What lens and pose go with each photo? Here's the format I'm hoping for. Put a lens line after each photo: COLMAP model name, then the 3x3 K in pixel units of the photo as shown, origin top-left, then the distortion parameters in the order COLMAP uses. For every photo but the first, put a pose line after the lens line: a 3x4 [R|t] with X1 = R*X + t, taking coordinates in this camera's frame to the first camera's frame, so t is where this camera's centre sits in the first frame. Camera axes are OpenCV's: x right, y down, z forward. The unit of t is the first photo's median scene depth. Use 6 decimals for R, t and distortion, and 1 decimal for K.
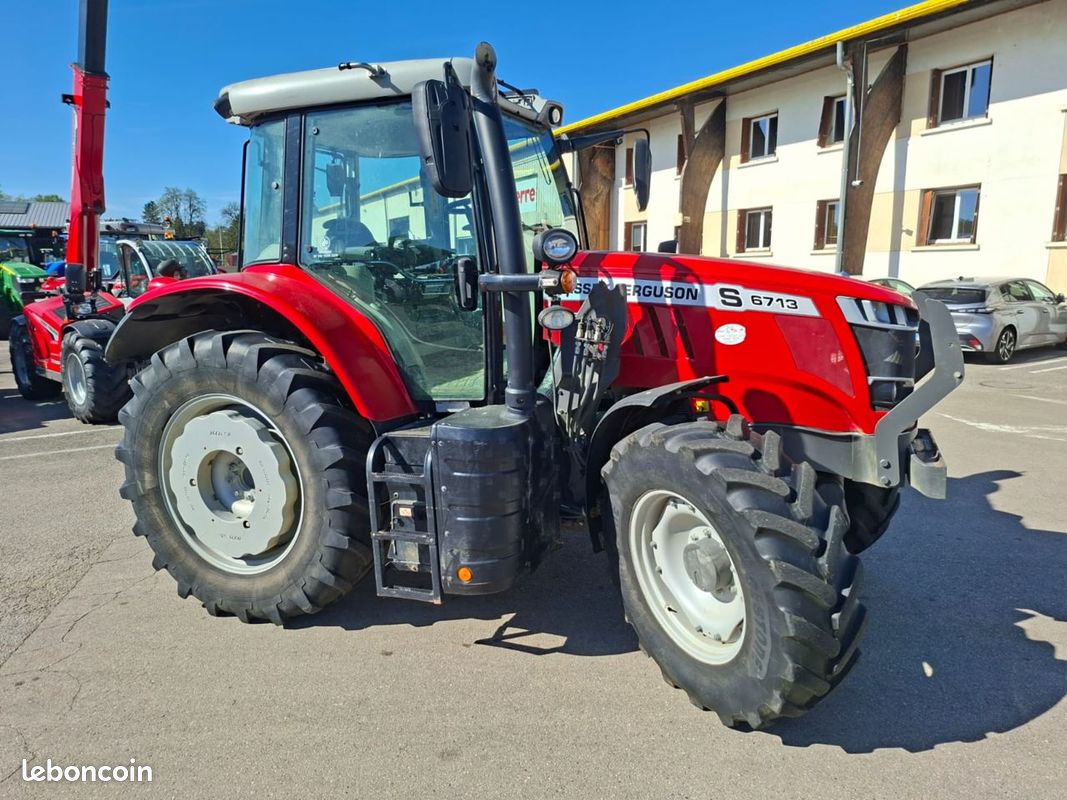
lens RADIAL K [[734.3, 0, 542.3], [0, 734.3, 398.4], [0, 0, 1]] dist [0.081184, -0.087023]
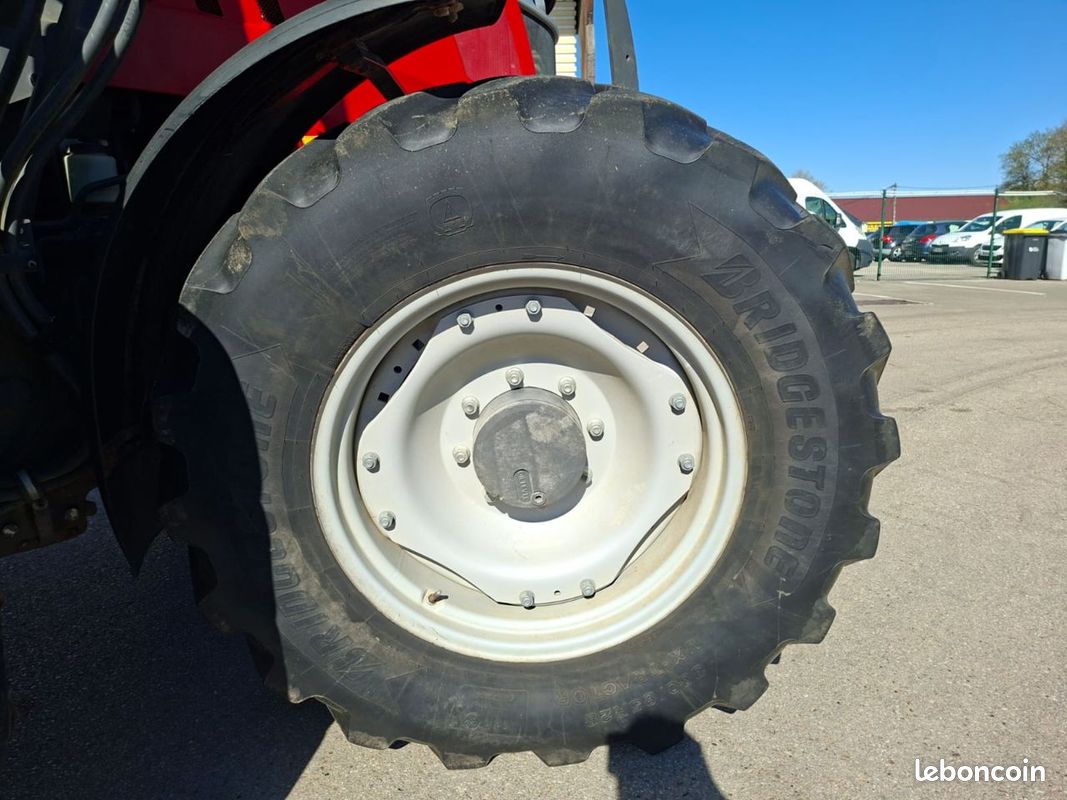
lens RADIAL K [[727.1, 0, 533.5], [0, 727.1, 400.0], [0, 0, 1]] dist [0.057607, -0.069369]
pose [[0.432005, -0.174614, 0.884806, -0.134095], [0.175707, 0.978574, 0.107330, 0.125373], [-0.884590, 0.109100, 0.453430, 0.671527]]
